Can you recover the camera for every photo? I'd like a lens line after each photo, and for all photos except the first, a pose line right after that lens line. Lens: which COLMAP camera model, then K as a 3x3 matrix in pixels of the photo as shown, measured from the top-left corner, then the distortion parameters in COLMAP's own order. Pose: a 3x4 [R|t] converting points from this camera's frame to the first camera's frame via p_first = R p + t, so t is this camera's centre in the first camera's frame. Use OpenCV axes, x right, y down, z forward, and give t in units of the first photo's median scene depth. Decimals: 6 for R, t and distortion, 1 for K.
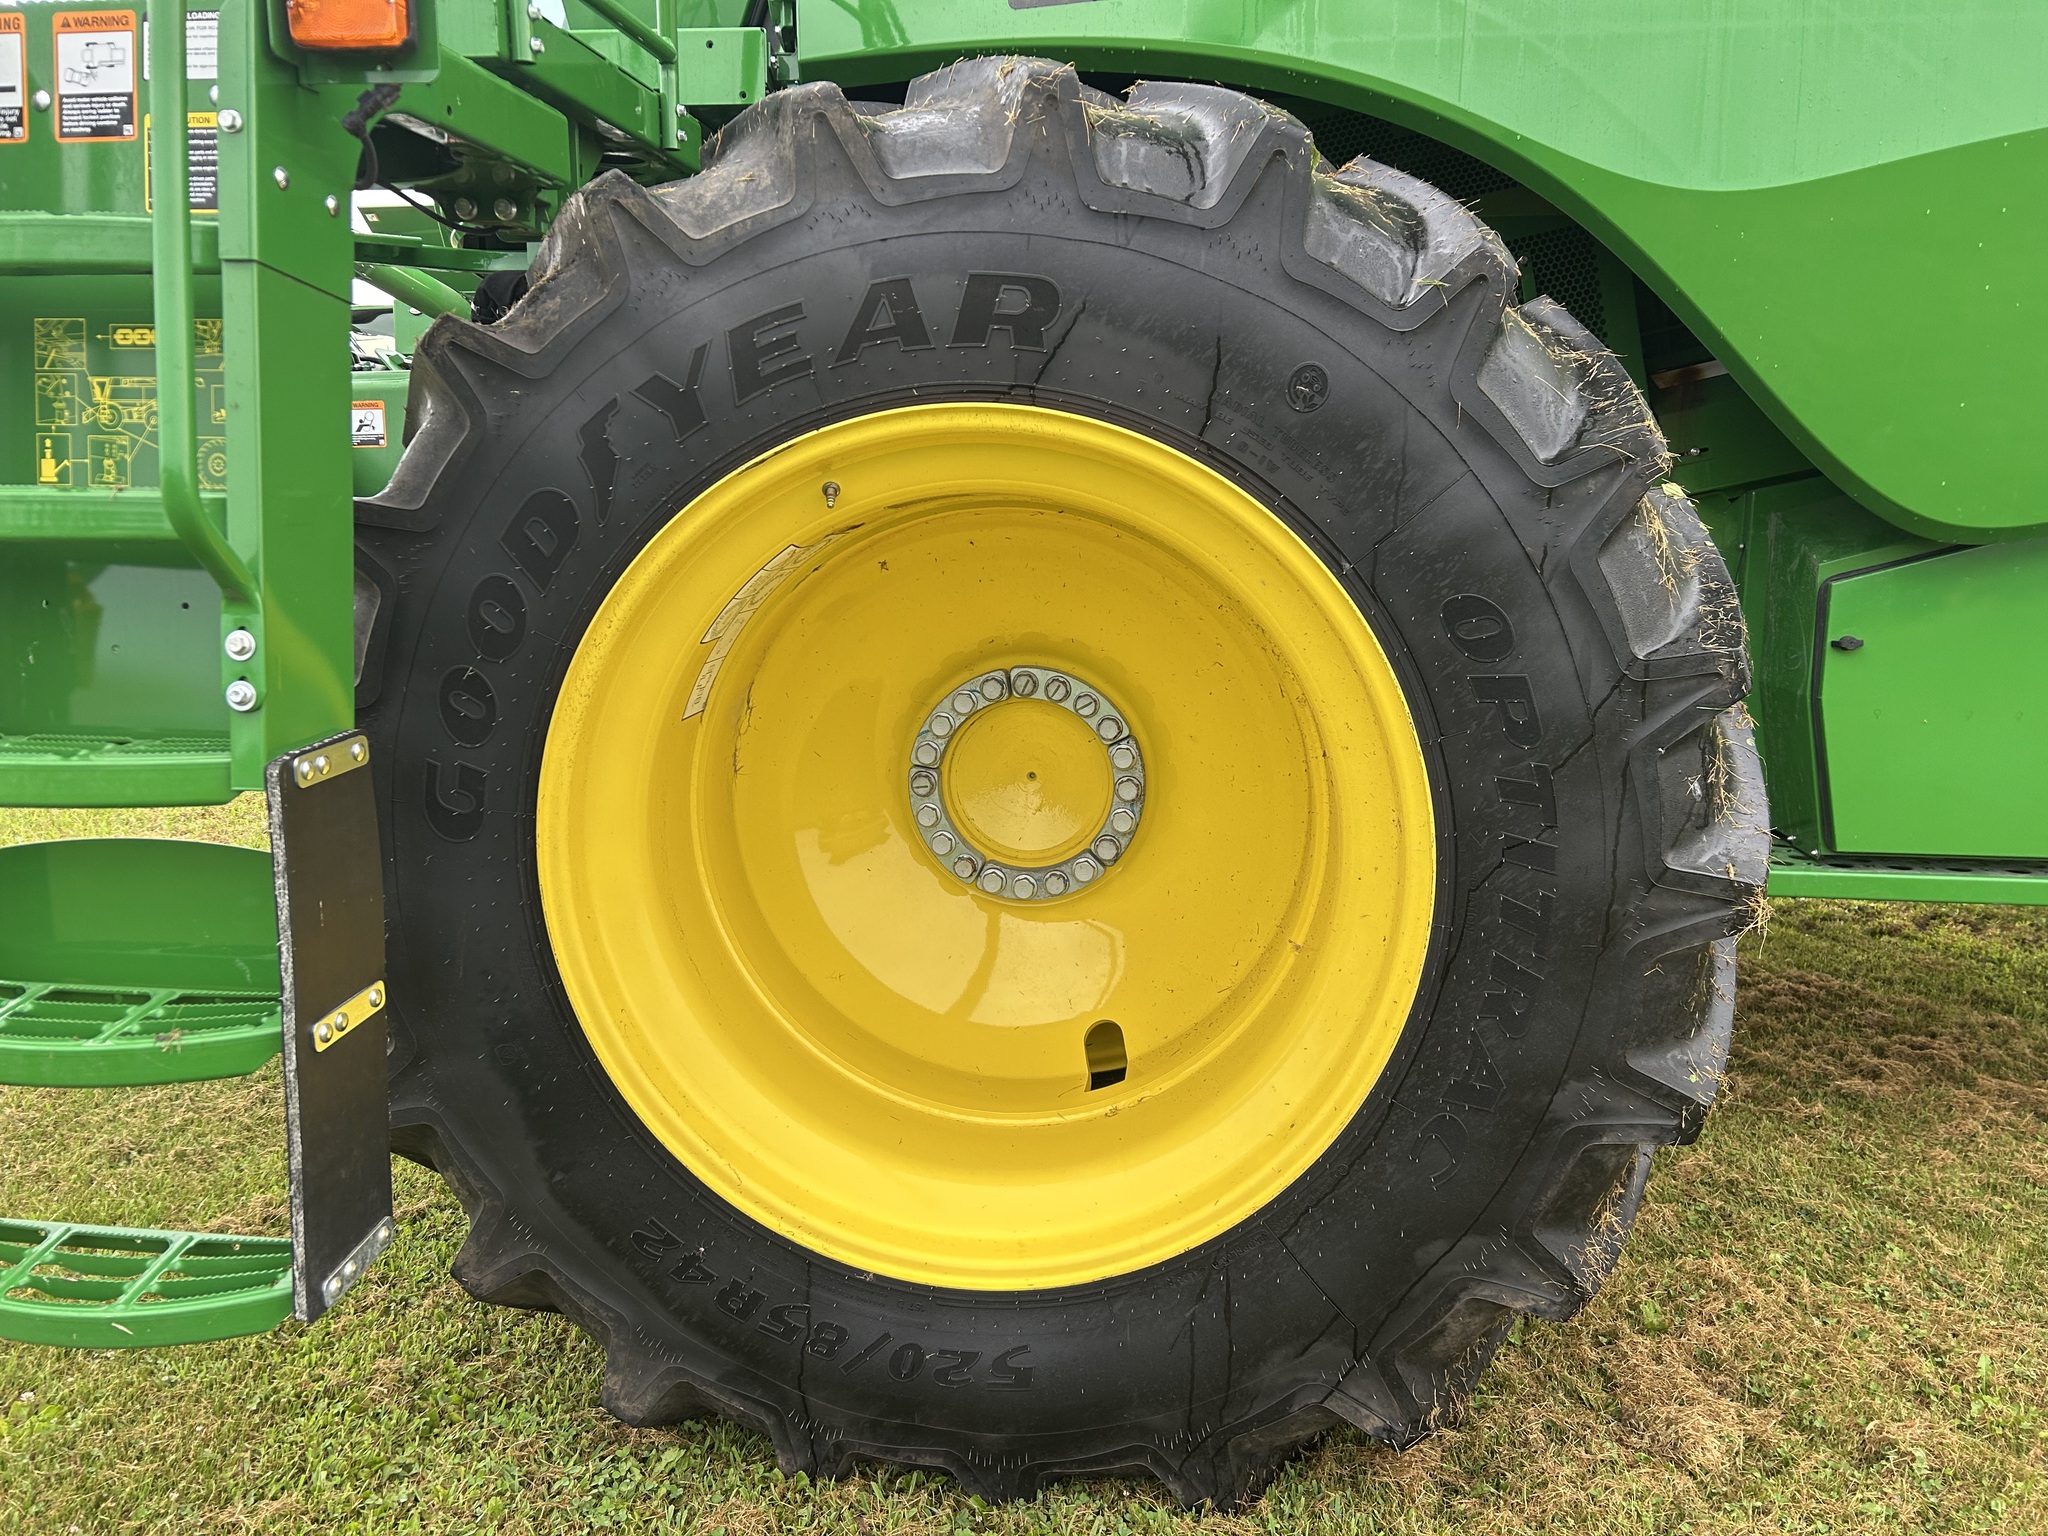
lens RADIAL K [[1546.9, 0, 1013.6], [0, 1546.9, 769.3], [0, 0, 1]] dist [0.047463, -0.042939]
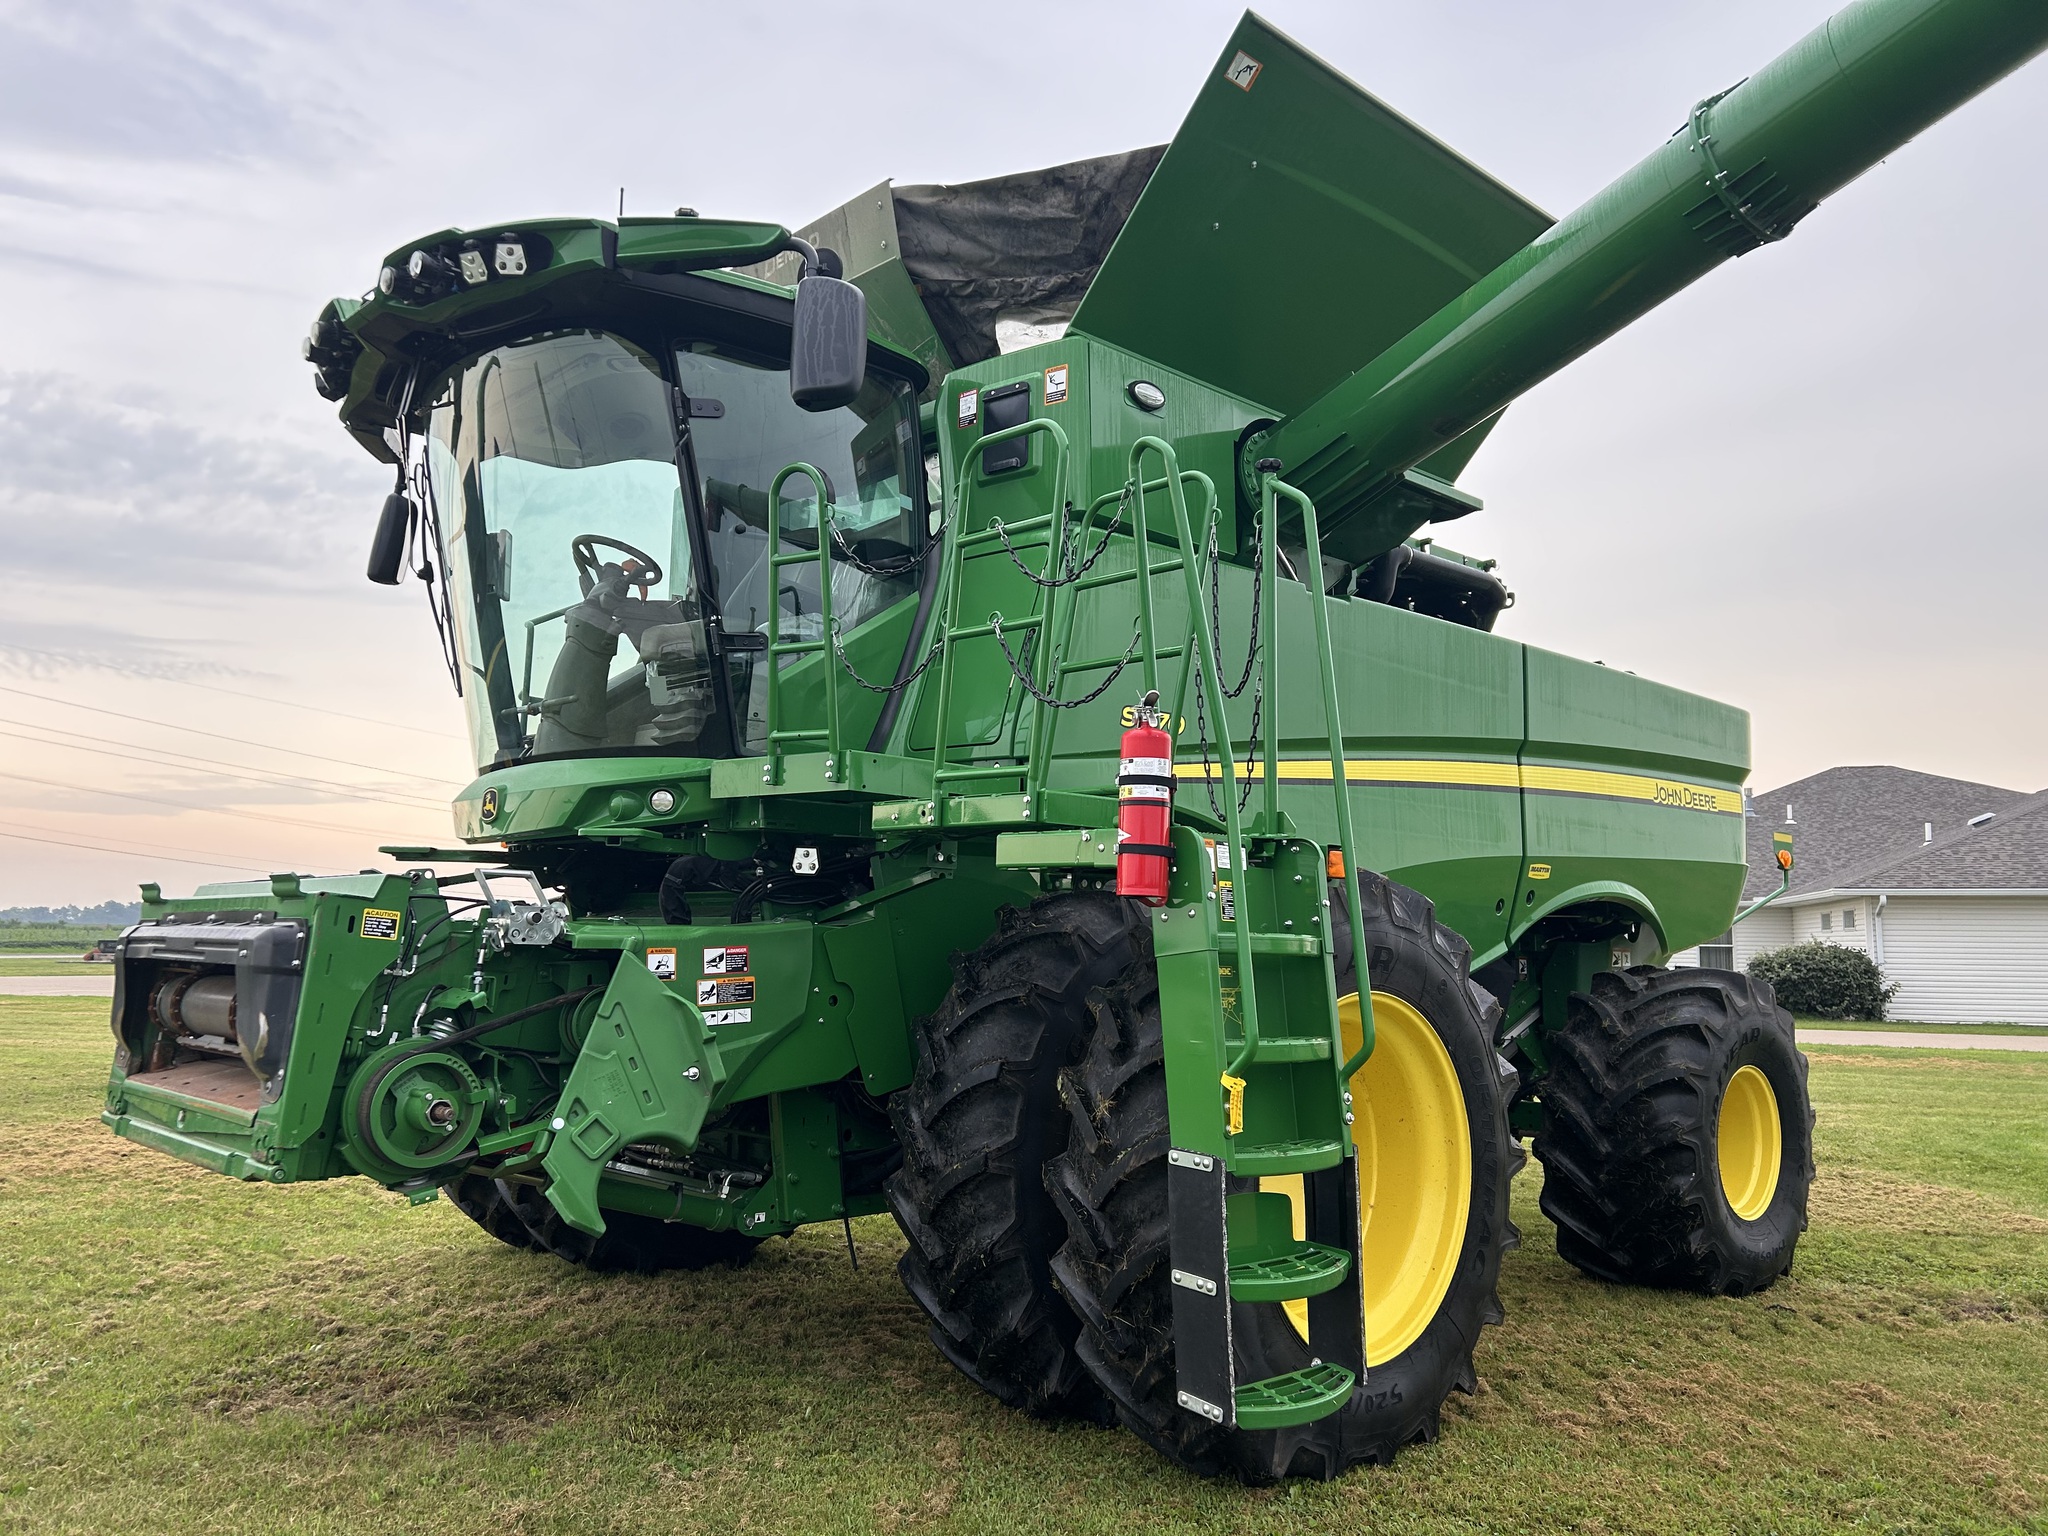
lens RADIAL K [[1546.9, 0, 1011.5], [0, 1546.9, 763.6], [0, 0, 1]] dist [0.047463, -0.042939]
pose [[0.631695, 0.099623, 0.768789, -2.282064], [0.118324, 0.967698, -0.222622, -0.085785], [-0.766134, 0.231595, 0.599502, -0.197484]]
